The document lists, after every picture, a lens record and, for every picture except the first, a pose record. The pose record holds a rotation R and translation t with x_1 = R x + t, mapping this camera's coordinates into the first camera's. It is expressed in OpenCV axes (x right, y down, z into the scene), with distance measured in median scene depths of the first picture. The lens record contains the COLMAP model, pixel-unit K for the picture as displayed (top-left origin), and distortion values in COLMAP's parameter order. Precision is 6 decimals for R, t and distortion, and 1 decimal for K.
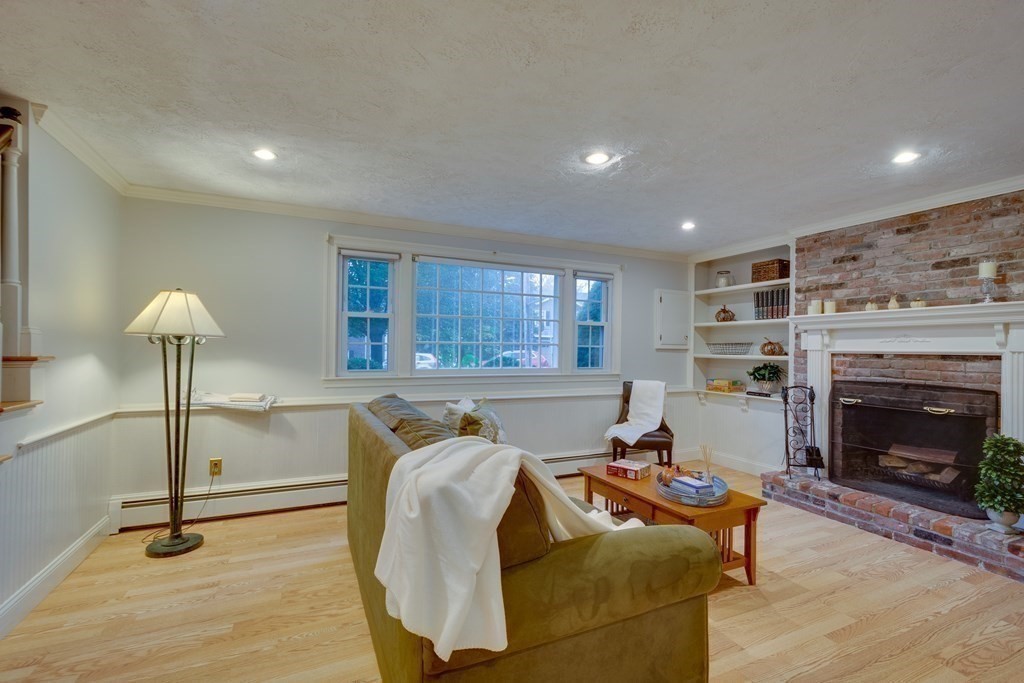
lens RADIAL K [[470.9, 0, 512.0], [0, 470.9, 341.5], [0, 0, 1]] dist [-0.007742, 0.000014]
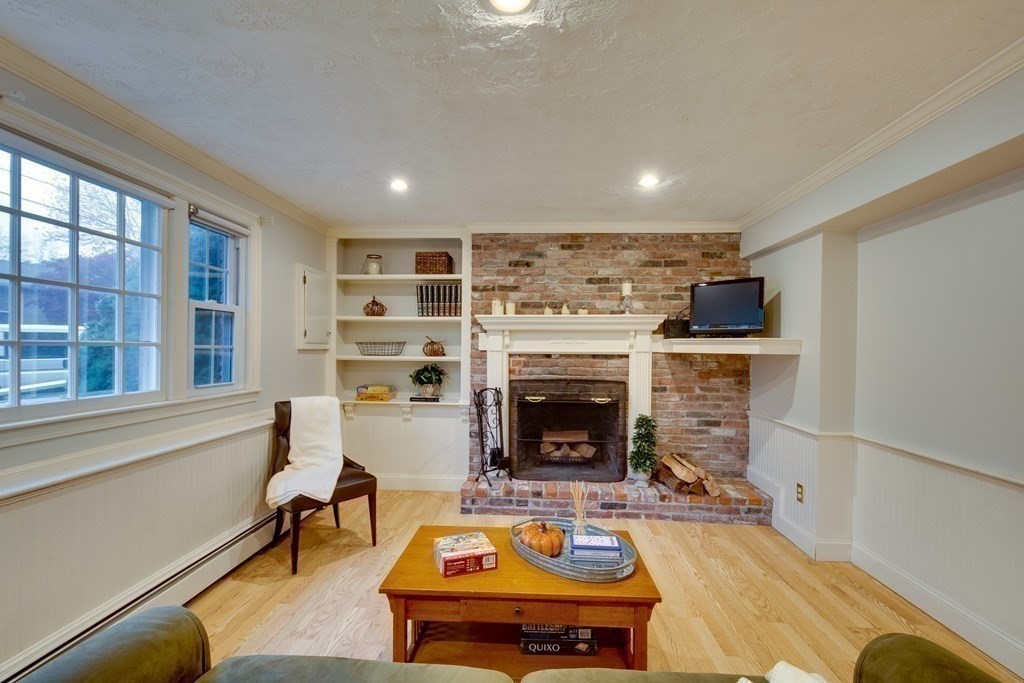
lens RADIAL K [[450.7, 0, 514.4], [0, 450.7, 350.3], [0, 0, 1]] dist [0.000644, 0.000164]
pose [[0.455951, -0.012807, 0.889913, -0.191881], [-0.015561, 0.999629, 0.022359, -0.004436], [-0.889869, -0.024043, 0.455583, 0.544357]]
